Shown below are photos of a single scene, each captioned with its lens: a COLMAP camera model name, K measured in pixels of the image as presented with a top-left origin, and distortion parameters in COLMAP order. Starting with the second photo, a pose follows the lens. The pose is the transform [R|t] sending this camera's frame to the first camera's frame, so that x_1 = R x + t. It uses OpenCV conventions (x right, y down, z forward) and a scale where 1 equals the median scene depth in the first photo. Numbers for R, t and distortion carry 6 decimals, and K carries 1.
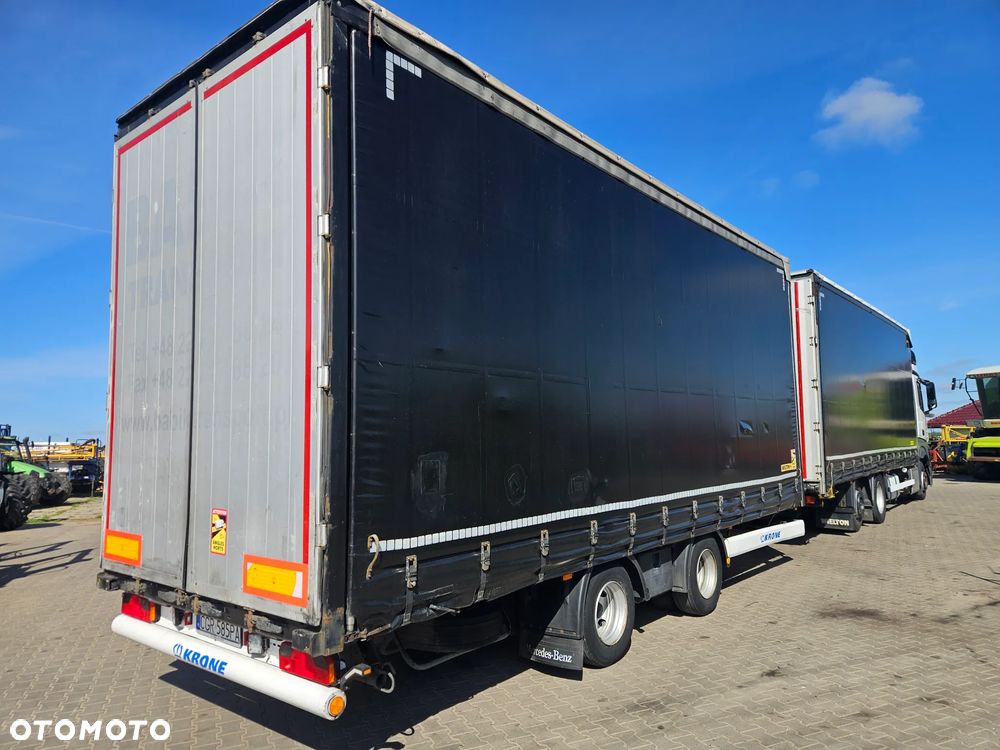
lens RADIAL K [[670.6, 0, 501.1], [0, 670.6, 378.7], [0, 0, 1]] dist [0.064478, -0.032499]
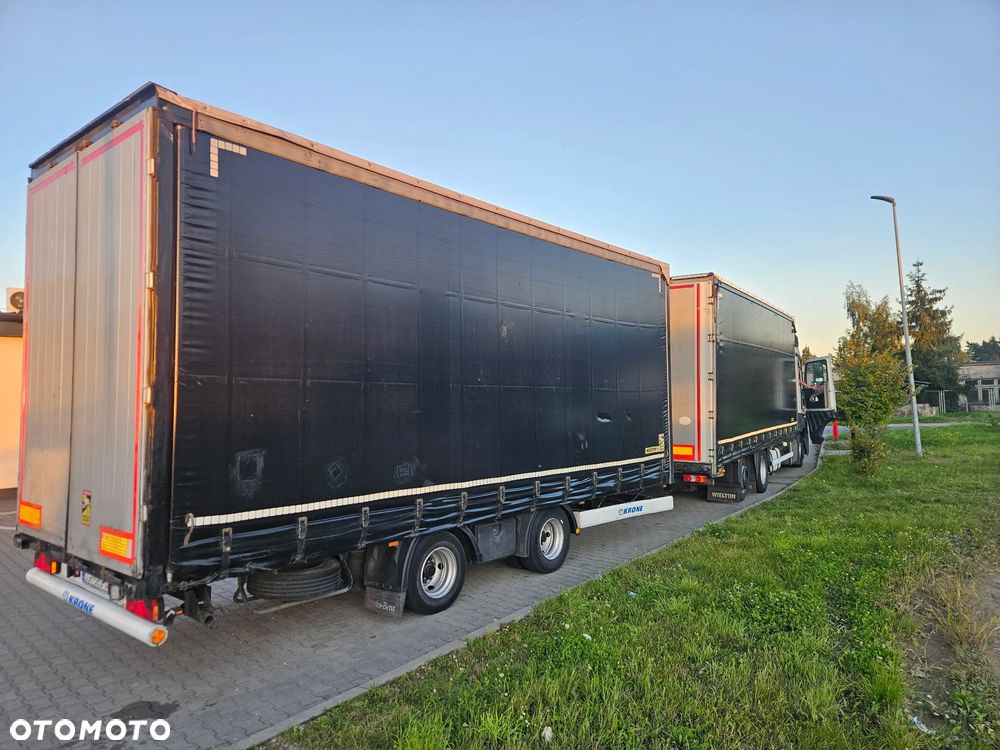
lens RADIAL K [[670.6, 0, 499.4], [0, 670.6, 372.2], [0, 0, 1]] dist [0.064478, -0.032499]
pose [[0.999804, 0.012745, -0.015132, 0.392542], [-0.012092, 0.999024, 0.042481, -0.099759], [0.015659, -0.042289, 0.998983, -0.290413]]
